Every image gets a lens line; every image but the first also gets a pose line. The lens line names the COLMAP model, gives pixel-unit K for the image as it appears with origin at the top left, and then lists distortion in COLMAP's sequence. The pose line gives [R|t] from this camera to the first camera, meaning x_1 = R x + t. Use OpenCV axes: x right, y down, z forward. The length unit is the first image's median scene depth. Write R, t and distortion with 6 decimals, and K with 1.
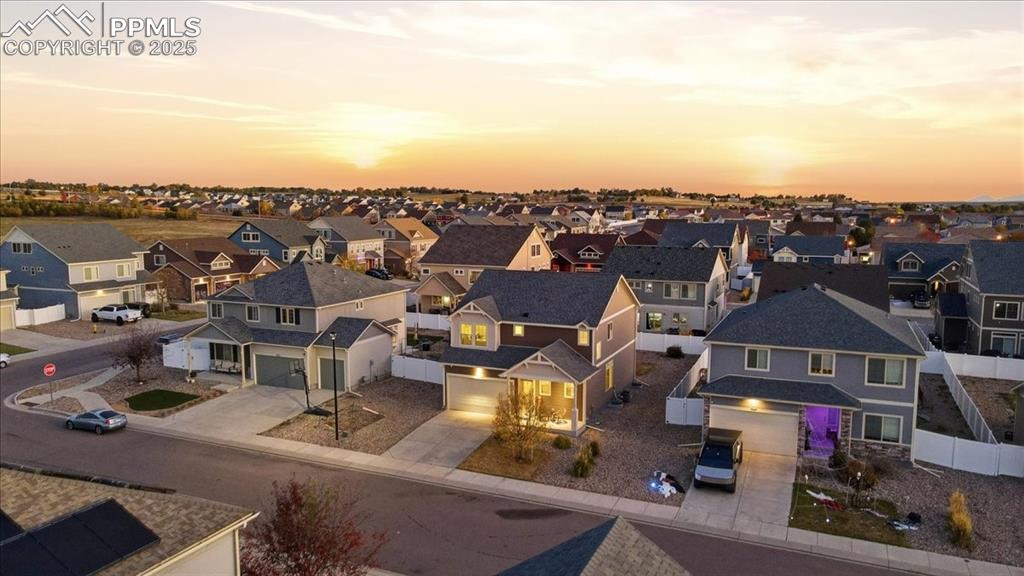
lens RADIAL K [[753.0, 0, 506.9], [0, 753.0, 284.5], [0, 0, 1]] dist [0.014302, 0.013096]
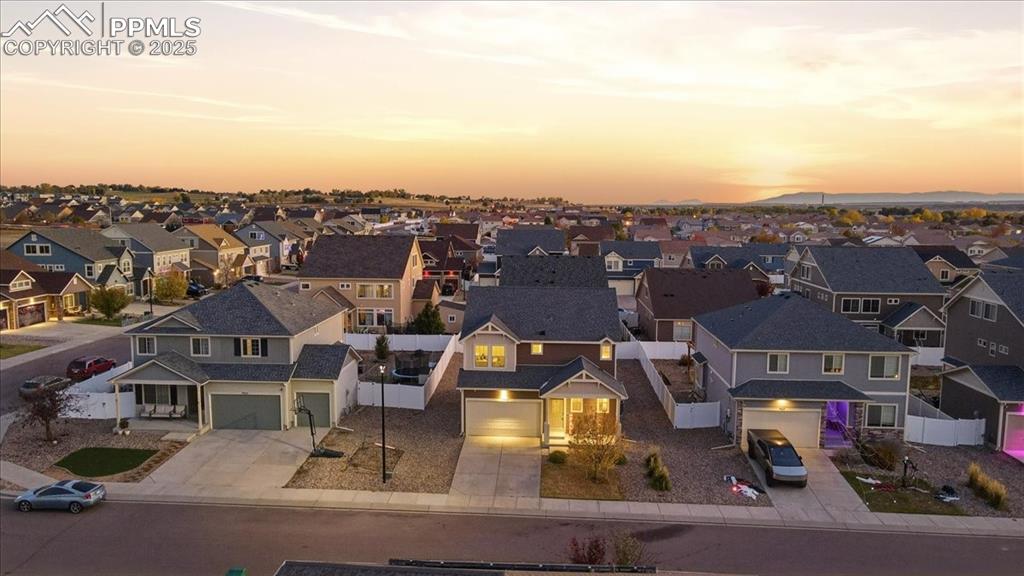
lens RADIAL K [[753.0, 0, 509.6], [0, 753.0, 289.9], [0, 0, 1]] dist [0.014302, 0.013096]
pose [[0.935896, -0.033878, 0.350644, -0.364992], [0.031852, 0.999426, 0.011546, -0.029148], [-0.350834, 0.000363, 0.936437, 0.090775]]
